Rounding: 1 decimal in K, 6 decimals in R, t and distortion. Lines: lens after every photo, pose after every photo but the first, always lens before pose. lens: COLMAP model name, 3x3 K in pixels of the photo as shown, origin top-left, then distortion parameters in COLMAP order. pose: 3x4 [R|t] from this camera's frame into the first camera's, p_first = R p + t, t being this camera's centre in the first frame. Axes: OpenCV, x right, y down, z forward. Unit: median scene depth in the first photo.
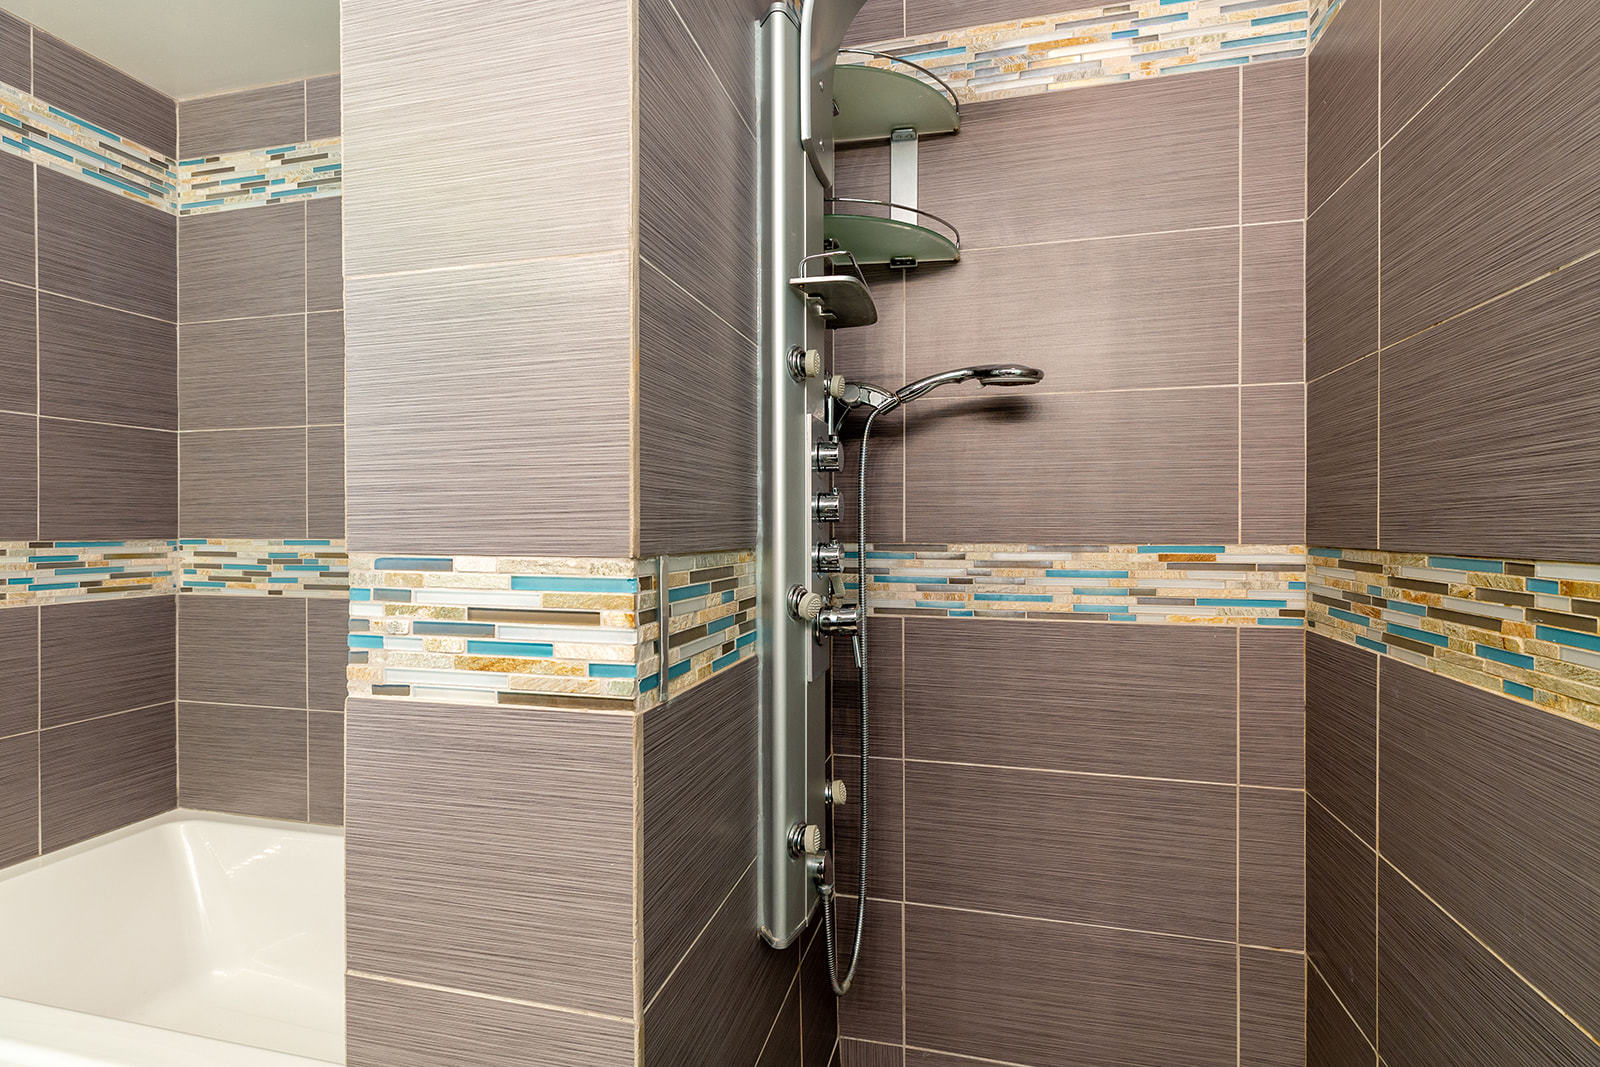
lens RADIAL K [[717.7, 0, 715.0], [0, 717.7, 526.4], [0, 0, 1]] dist [0.003032, 0.002496]
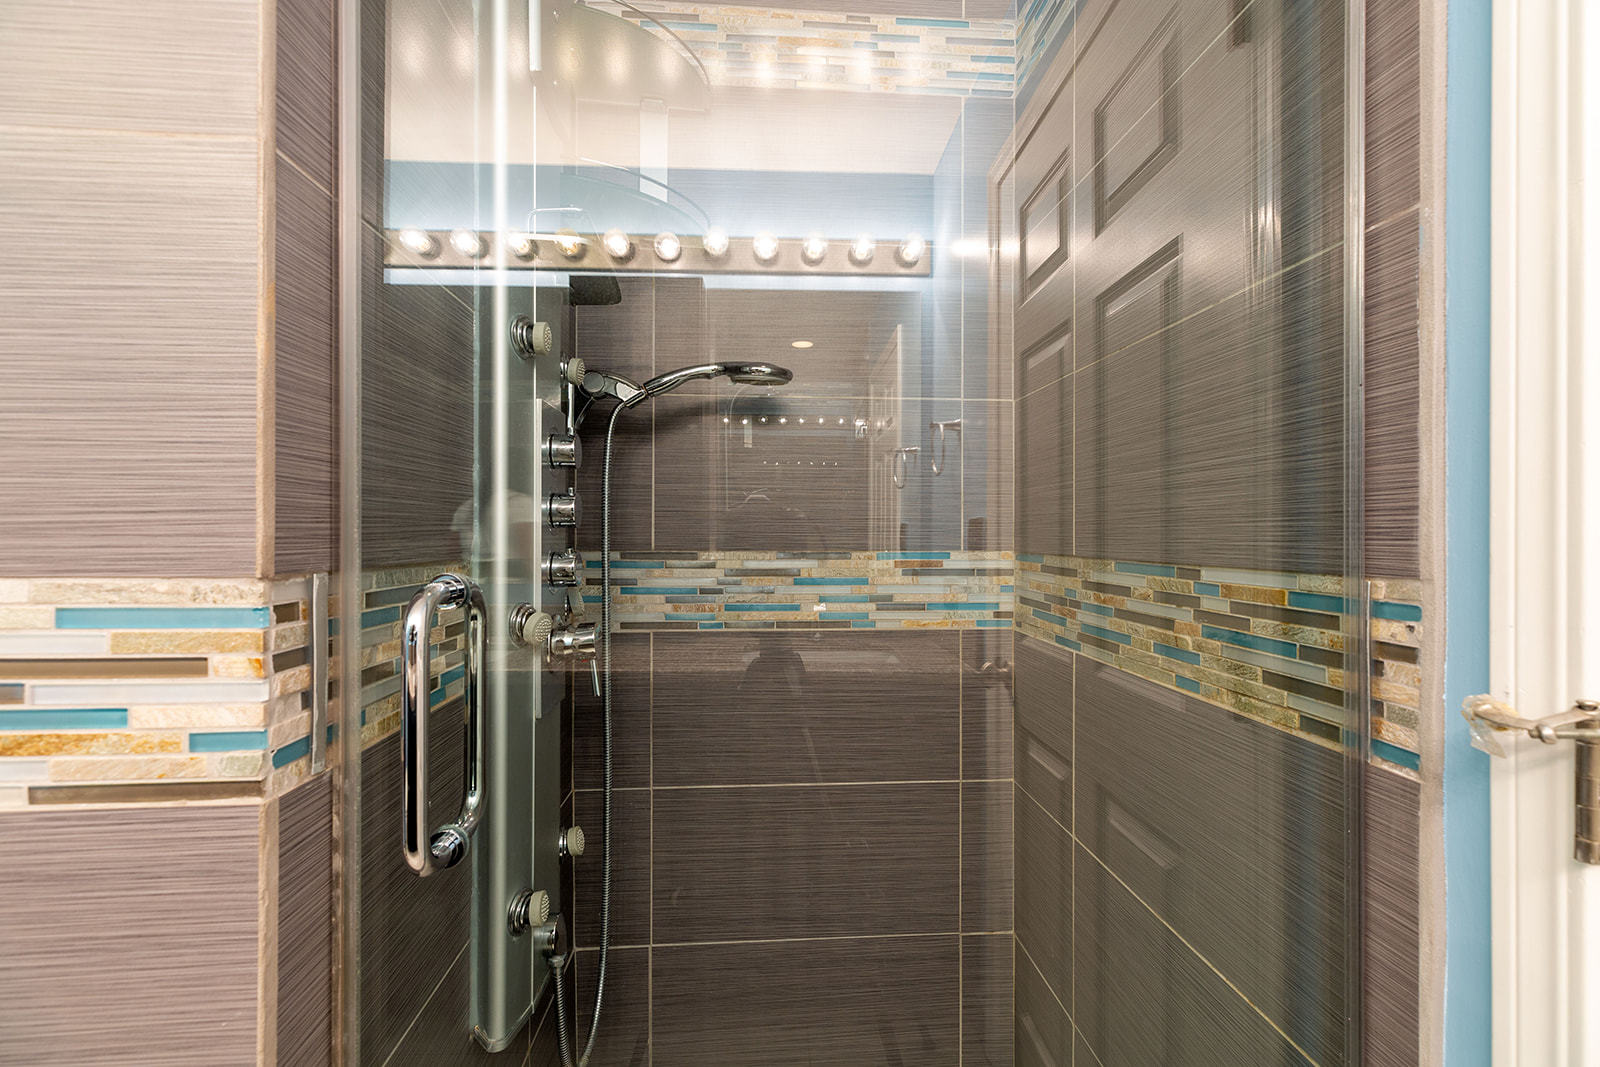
lens RADIAL K [[717.7, 0, 796.3], [0, 717.7, 530.8], [0, 0, 1]] dist [0.003032, 0.002496]
pose [[0.904105, 0.002529, 0.427304, 0.047718], [-0.001838, 0.999996, -0.002031, -0.001159], [-0.427307, 0.001051, 0.904106, 0.119131]]
